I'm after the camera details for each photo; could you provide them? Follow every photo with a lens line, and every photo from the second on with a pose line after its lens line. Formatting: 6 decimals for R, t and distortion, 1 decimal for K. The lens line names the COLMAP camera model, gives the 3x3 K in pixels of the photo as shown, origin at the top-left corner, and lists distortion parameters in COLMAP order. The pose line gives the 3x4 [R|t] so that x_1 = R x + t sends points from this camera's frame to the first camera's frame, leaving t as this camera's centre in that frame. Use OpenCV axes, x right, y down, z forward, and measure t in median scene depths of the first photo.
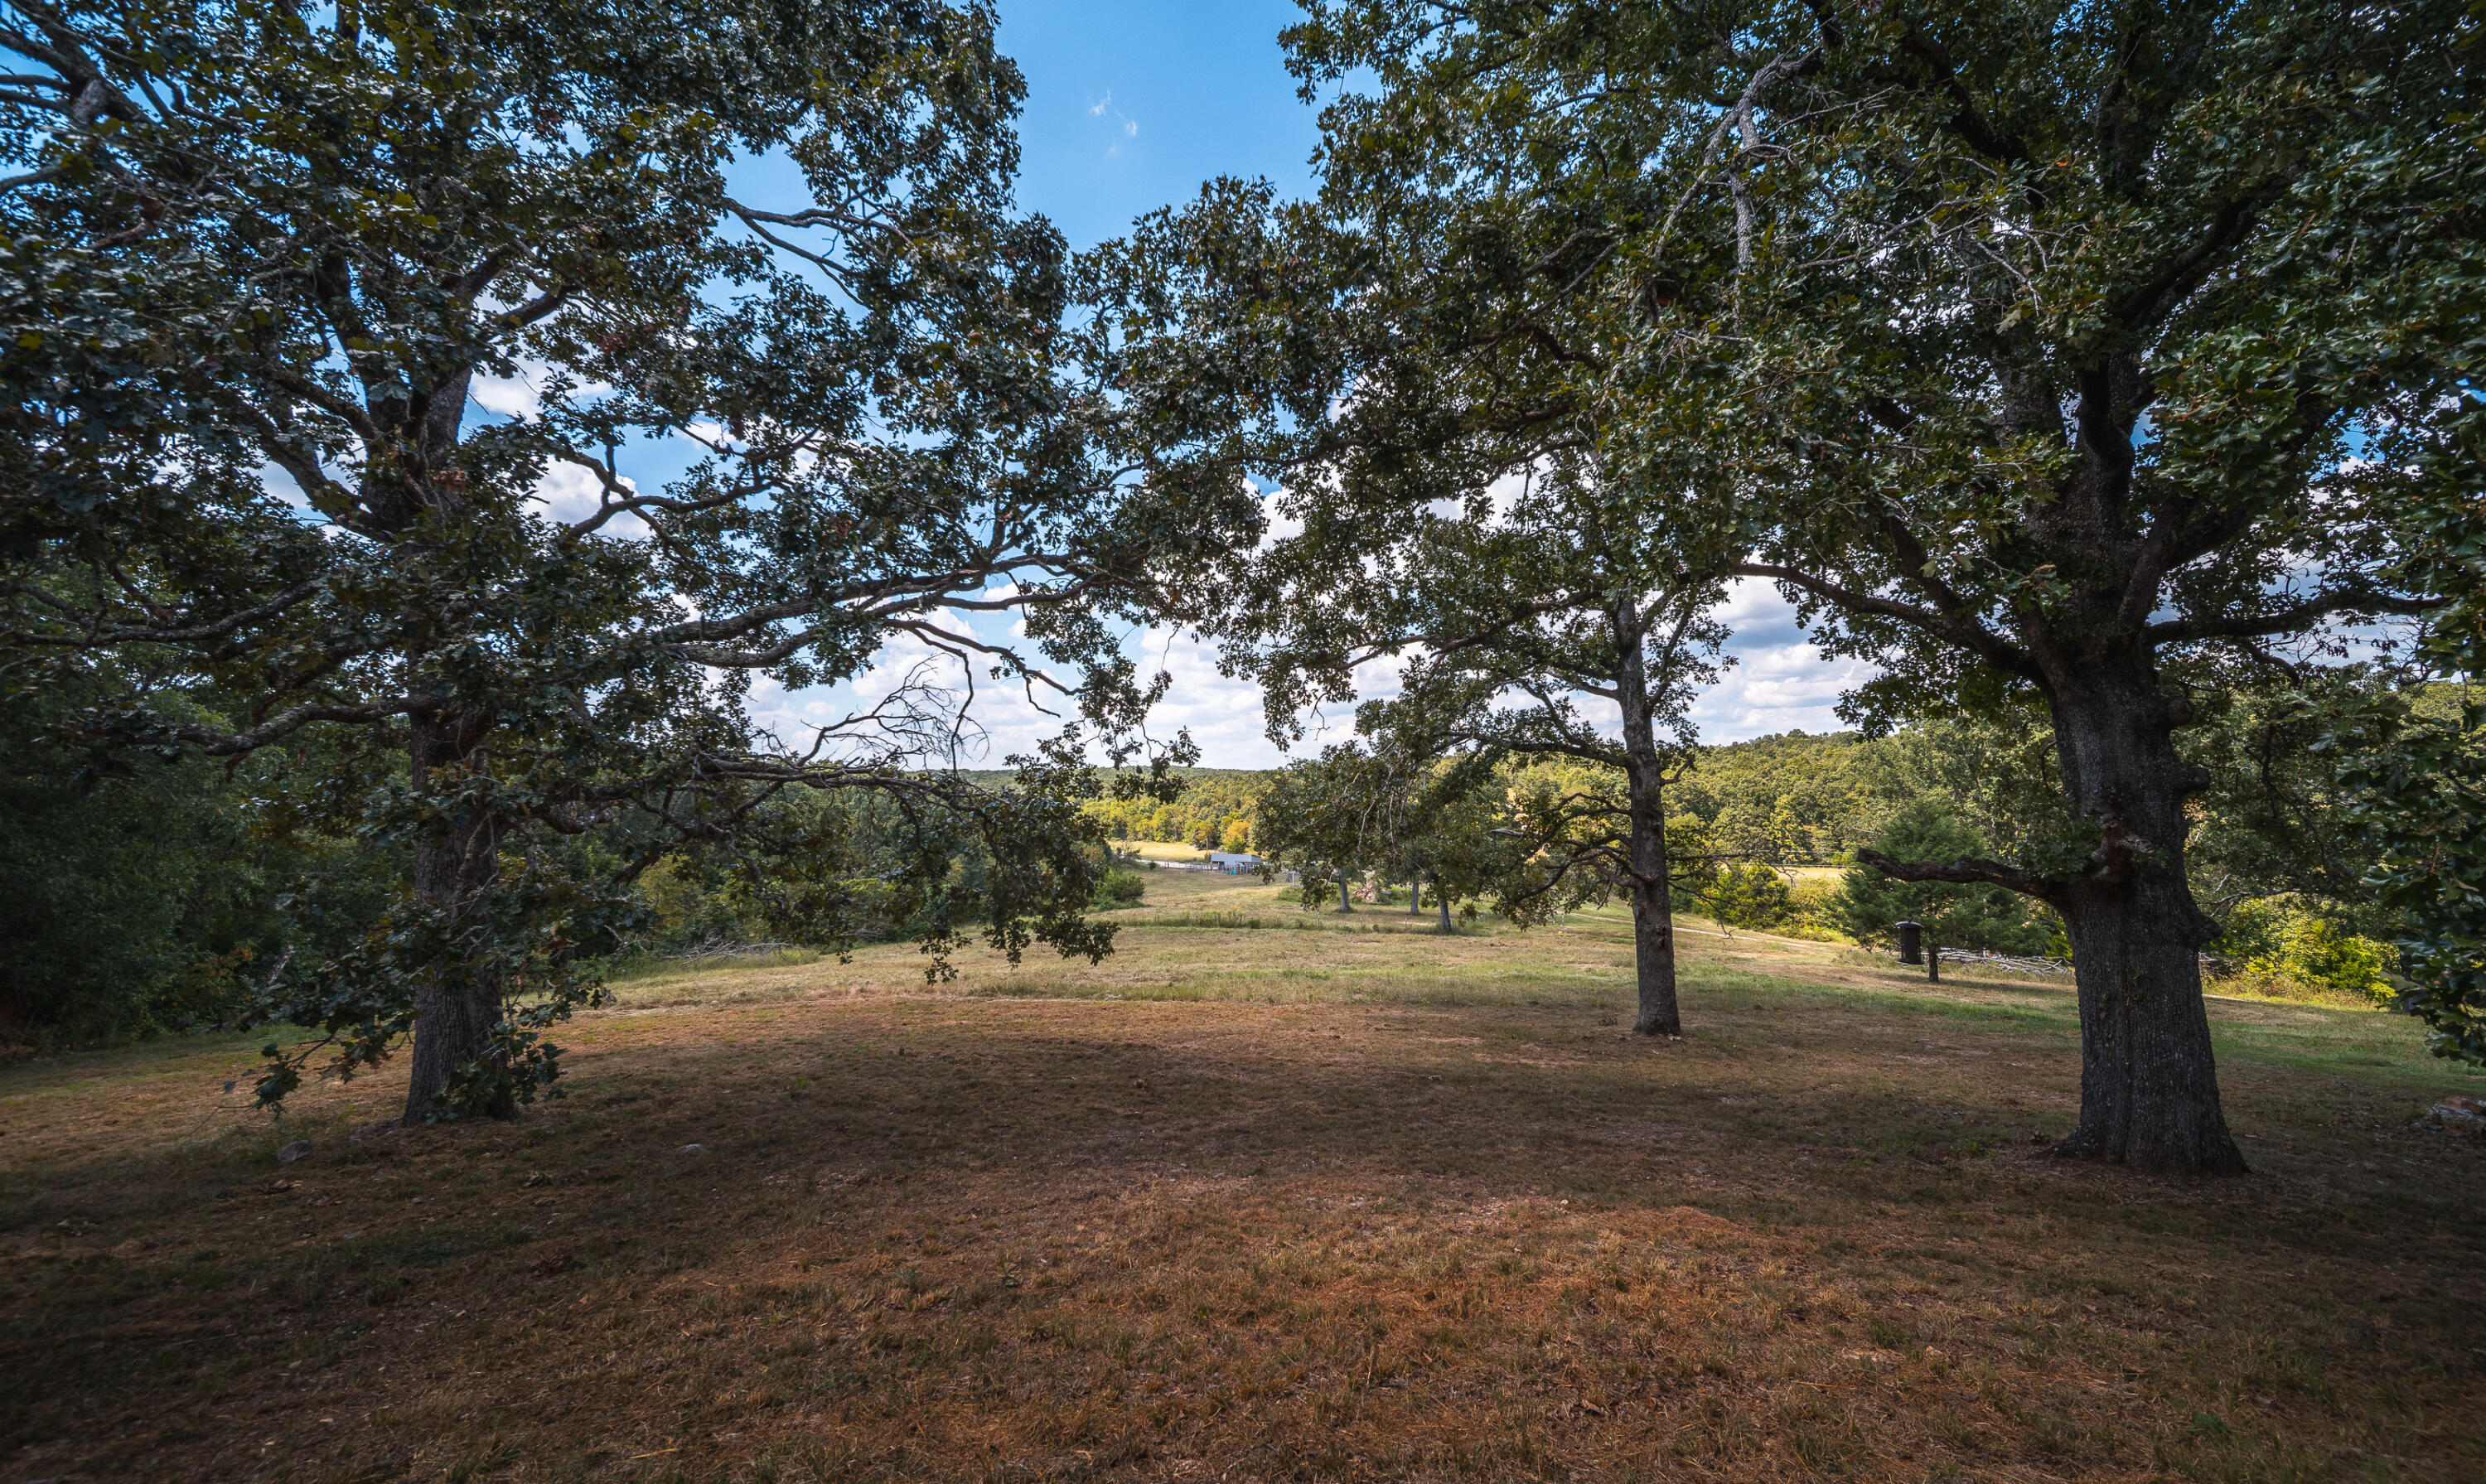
lens RADIAL K [[819.8, 0, 1243.0], [0, 819.8, 681.9], [0, 0, 1]] dist [0.005756, -0.003059]
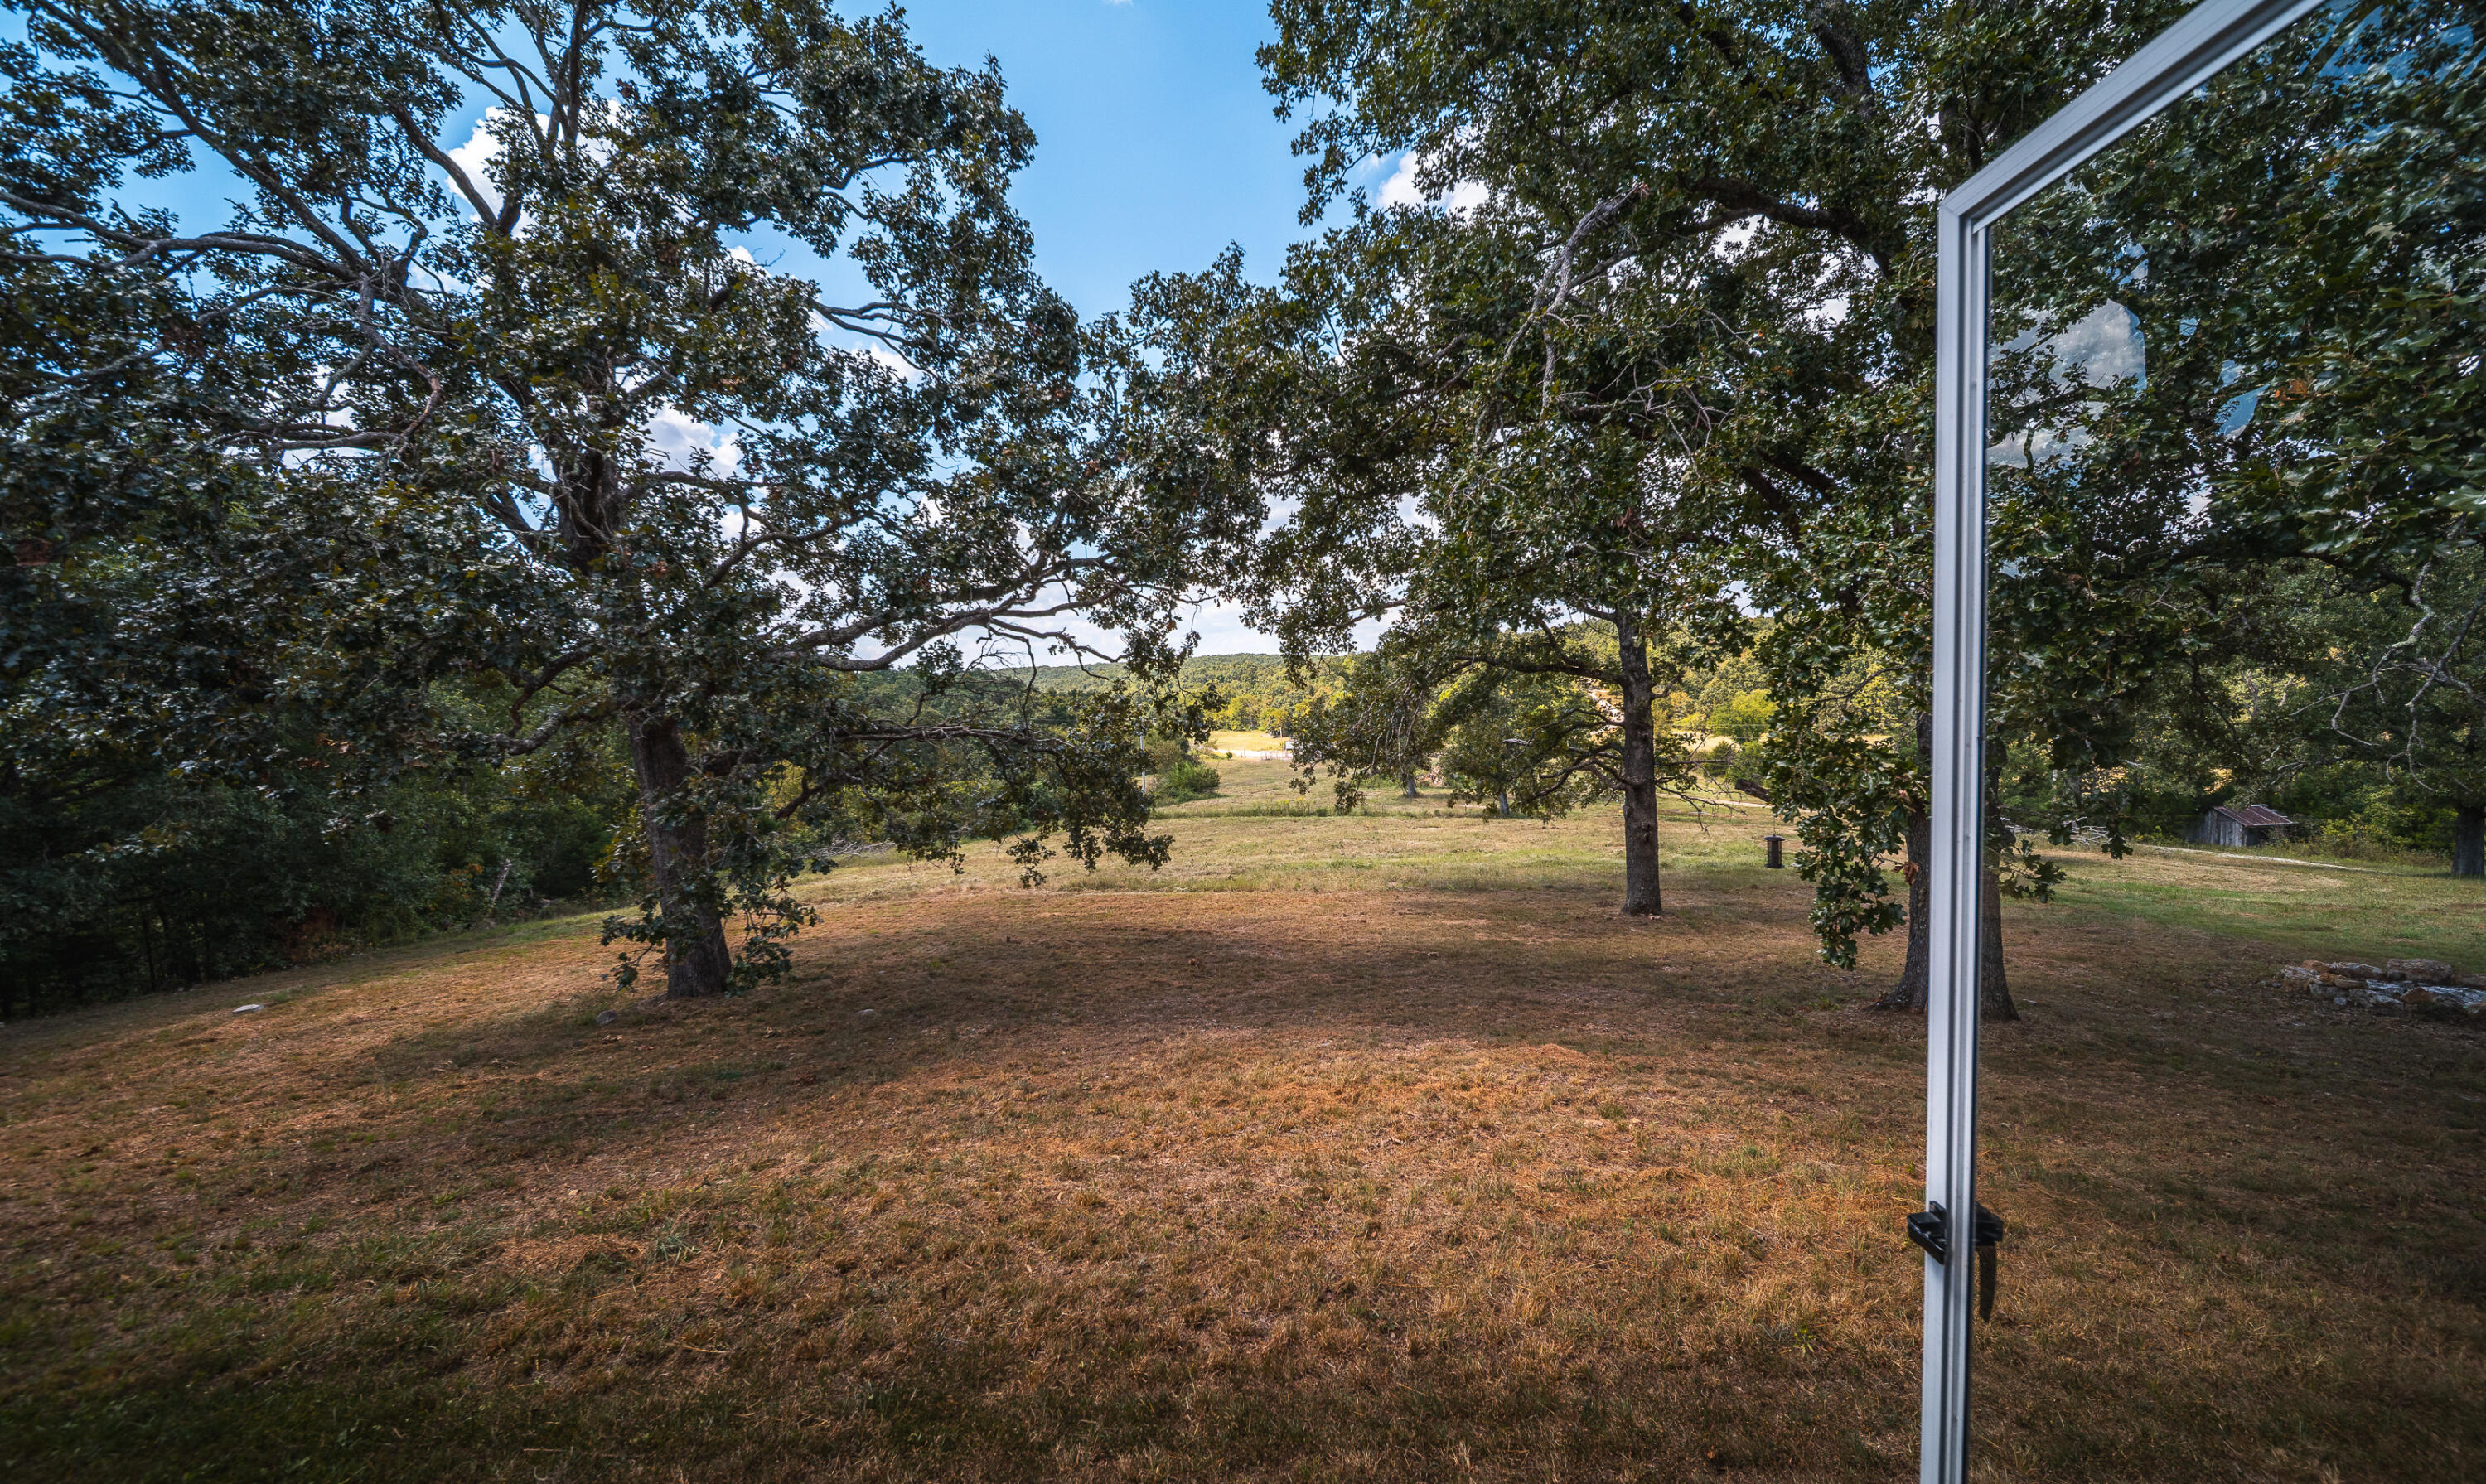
lens RADIAL K [[819.8, 0, 1243.0], [0, 819.8, 681.9], [0, 0, 1]] dist [0.005756, -0.003059]
pose [[0.995134, -0.043866, -0.088227, 0.080814], [0.055327, 0.989710, 0.131960, -0.099447], [0.081530, -0.136199, 0.987321, -0.181111]]
